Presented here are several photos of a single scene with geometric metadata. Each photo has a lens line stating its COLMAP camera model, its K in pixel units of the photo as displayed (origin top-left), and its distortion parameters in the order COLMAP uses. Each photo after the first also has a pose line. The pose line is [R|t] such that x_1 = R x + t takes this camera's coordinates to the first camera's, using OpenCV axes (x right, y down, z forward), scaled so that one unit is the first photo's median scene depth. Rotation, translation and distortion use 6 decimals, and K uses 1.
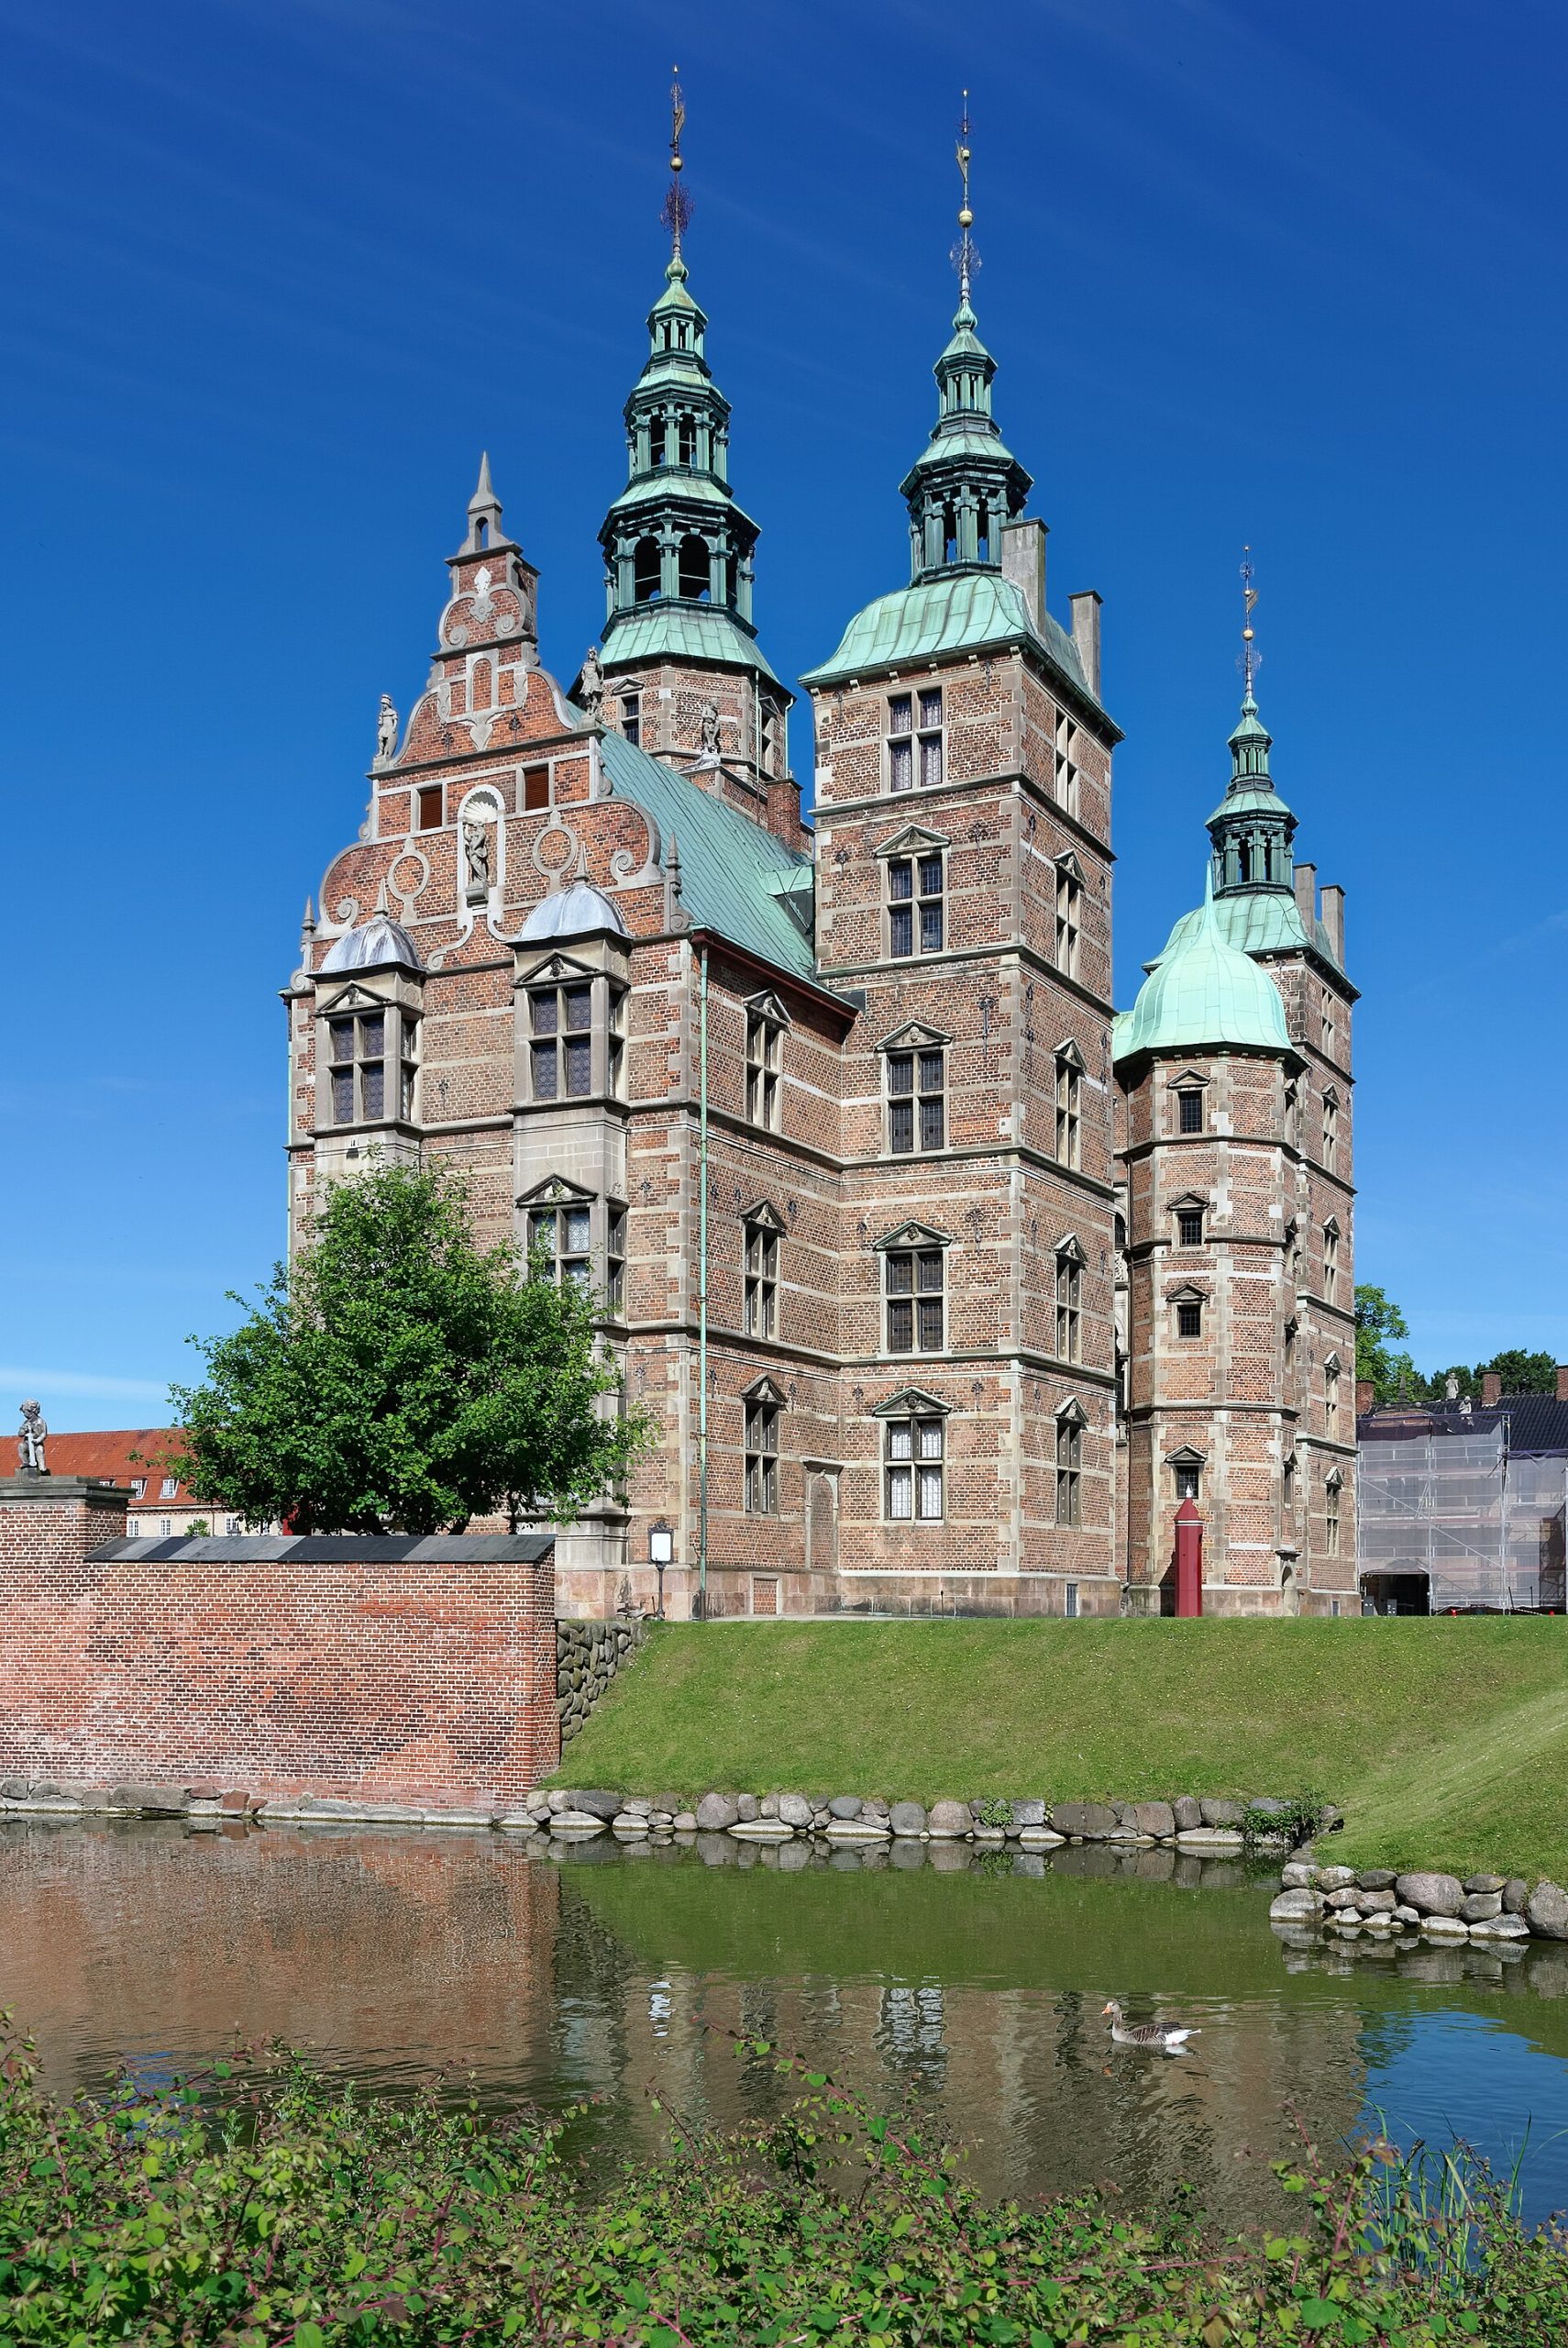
lens RADIAL K [[2388.2, 0, 836.8], [0, 2388.2, 1509.9], [0, 0, 1]] dist [-0.011909, 0.000000]
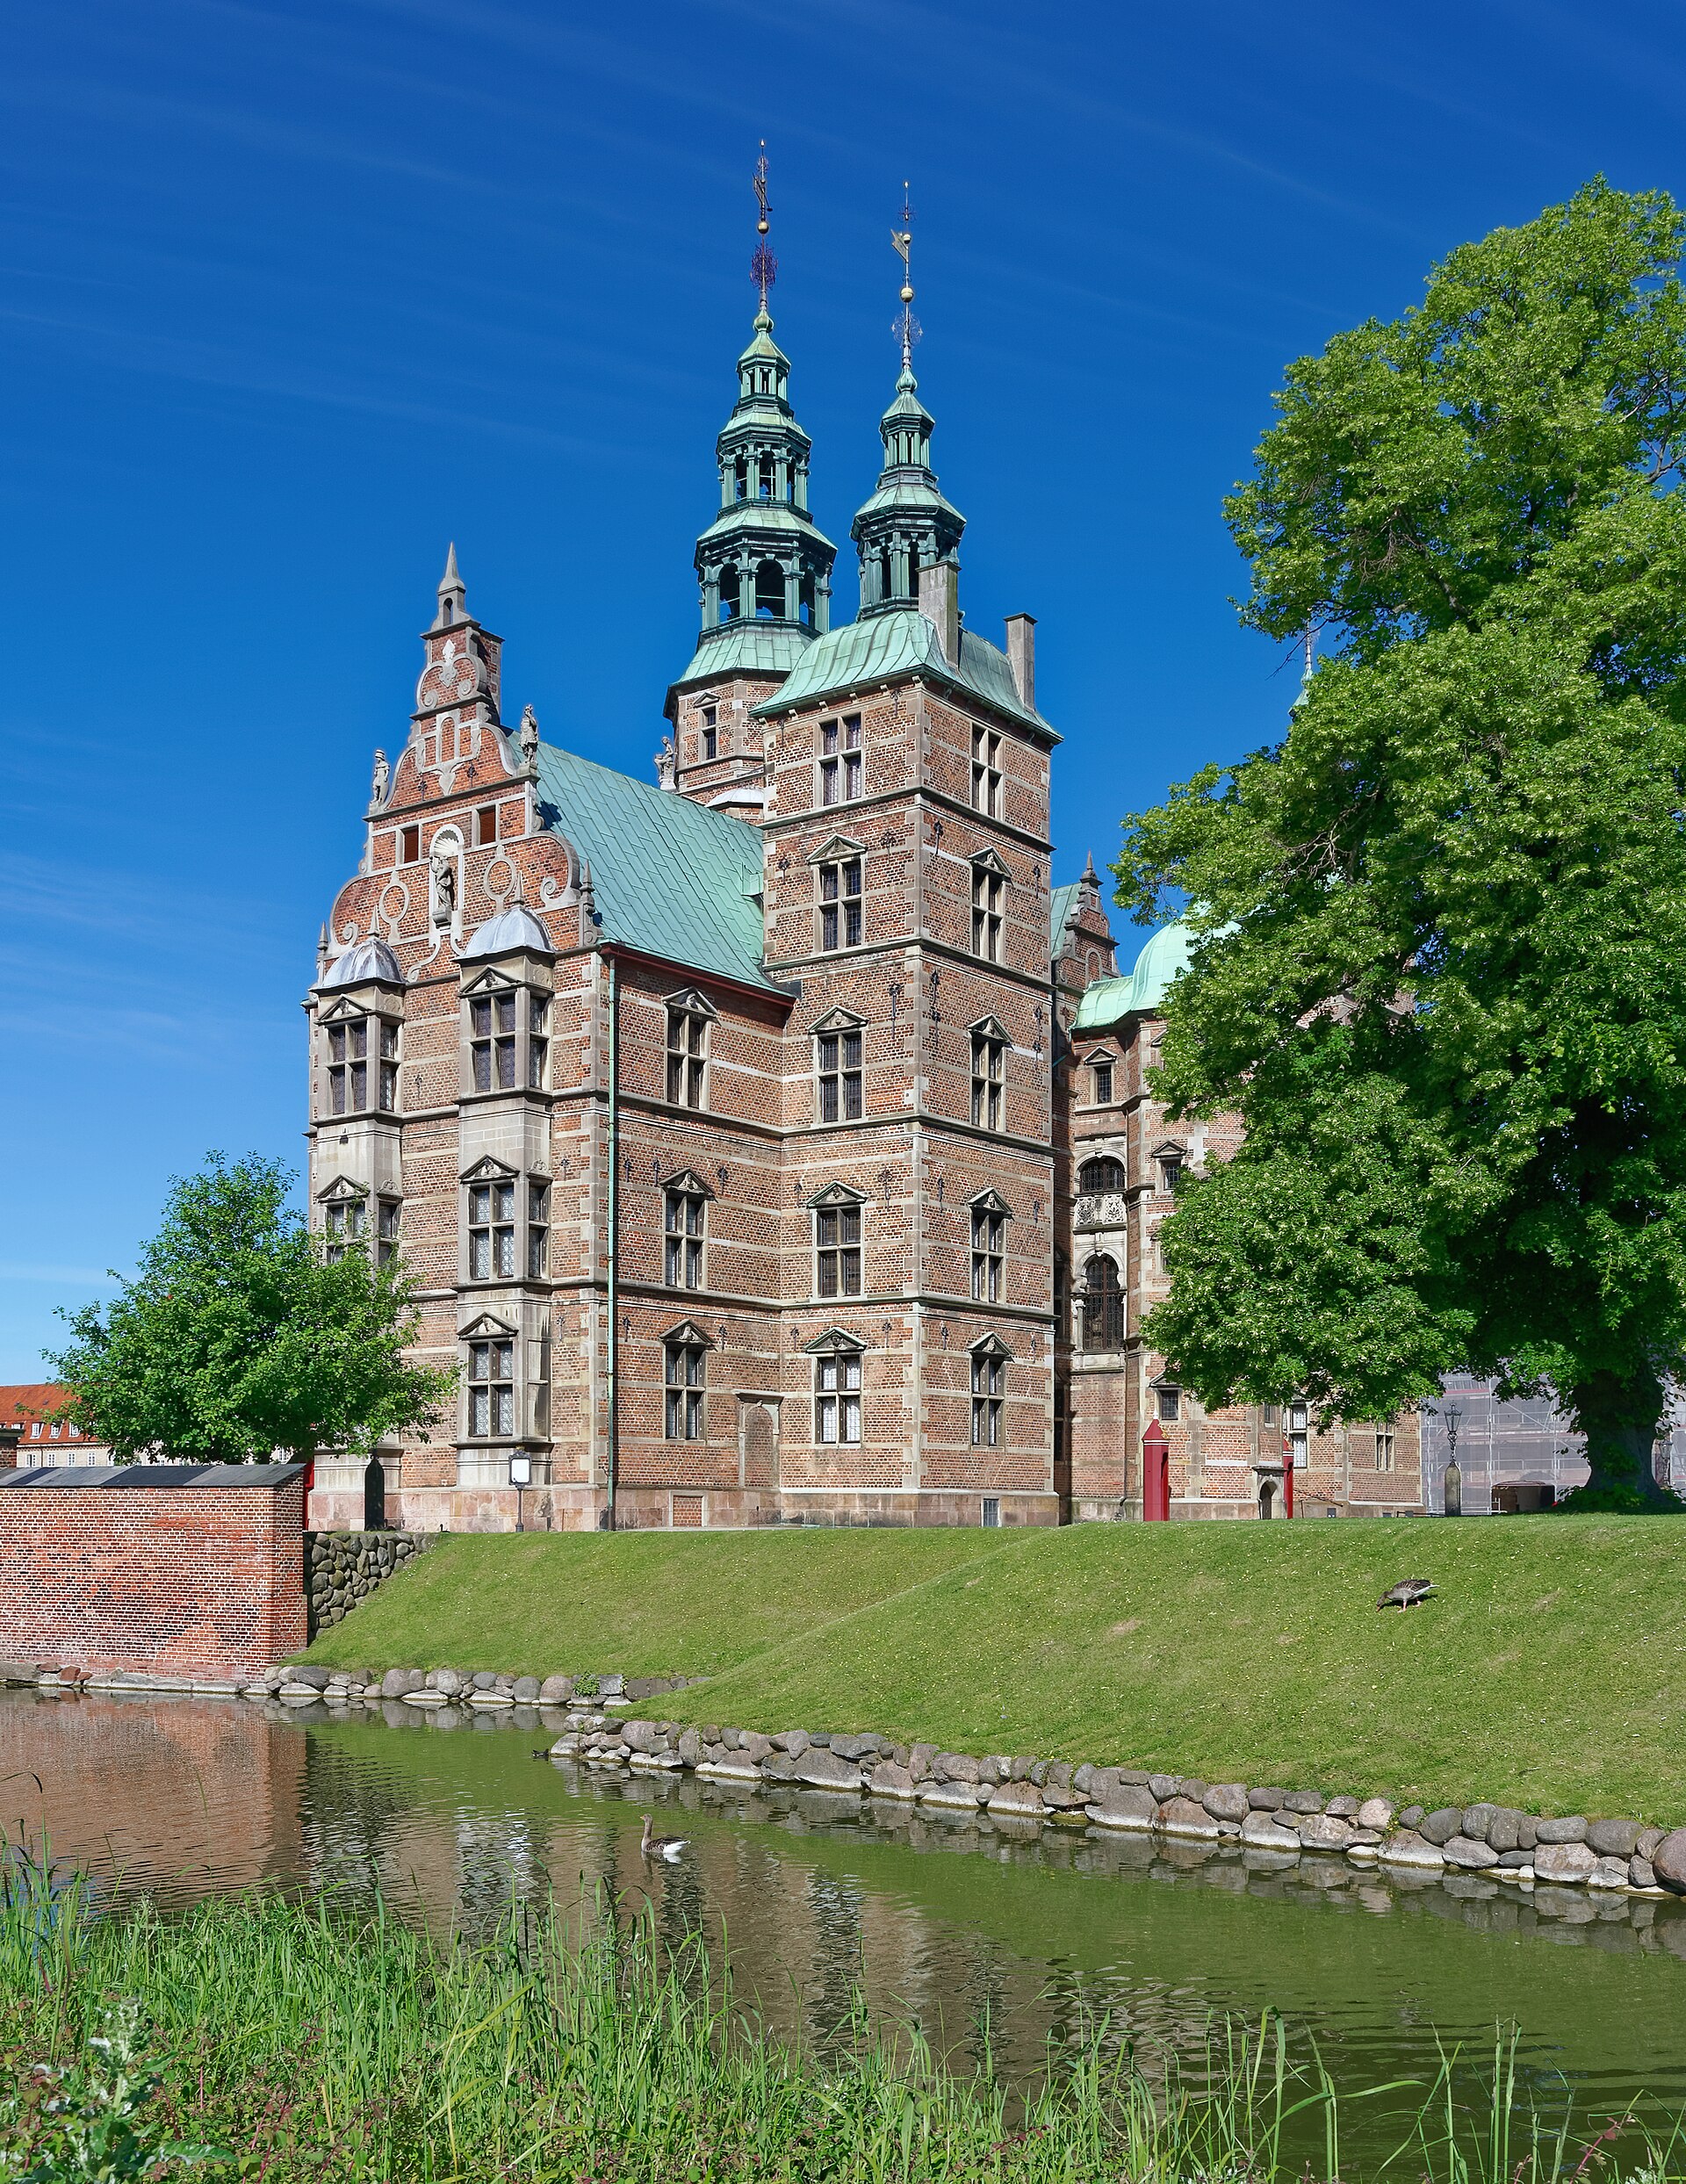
lens RADIAL K [[2382.3, 0, 966.1], [0, 2382.3, 1418.8], [0, 0, 1]] dist [-0.034549, 0.000000]
pose [[0.989763, -0.009951, -0.142372, 0.259449], [0.009783, 0.999950, -0.001883, -0.004935], [0.142384, 0.000471, 0.989811, -0.120917]]
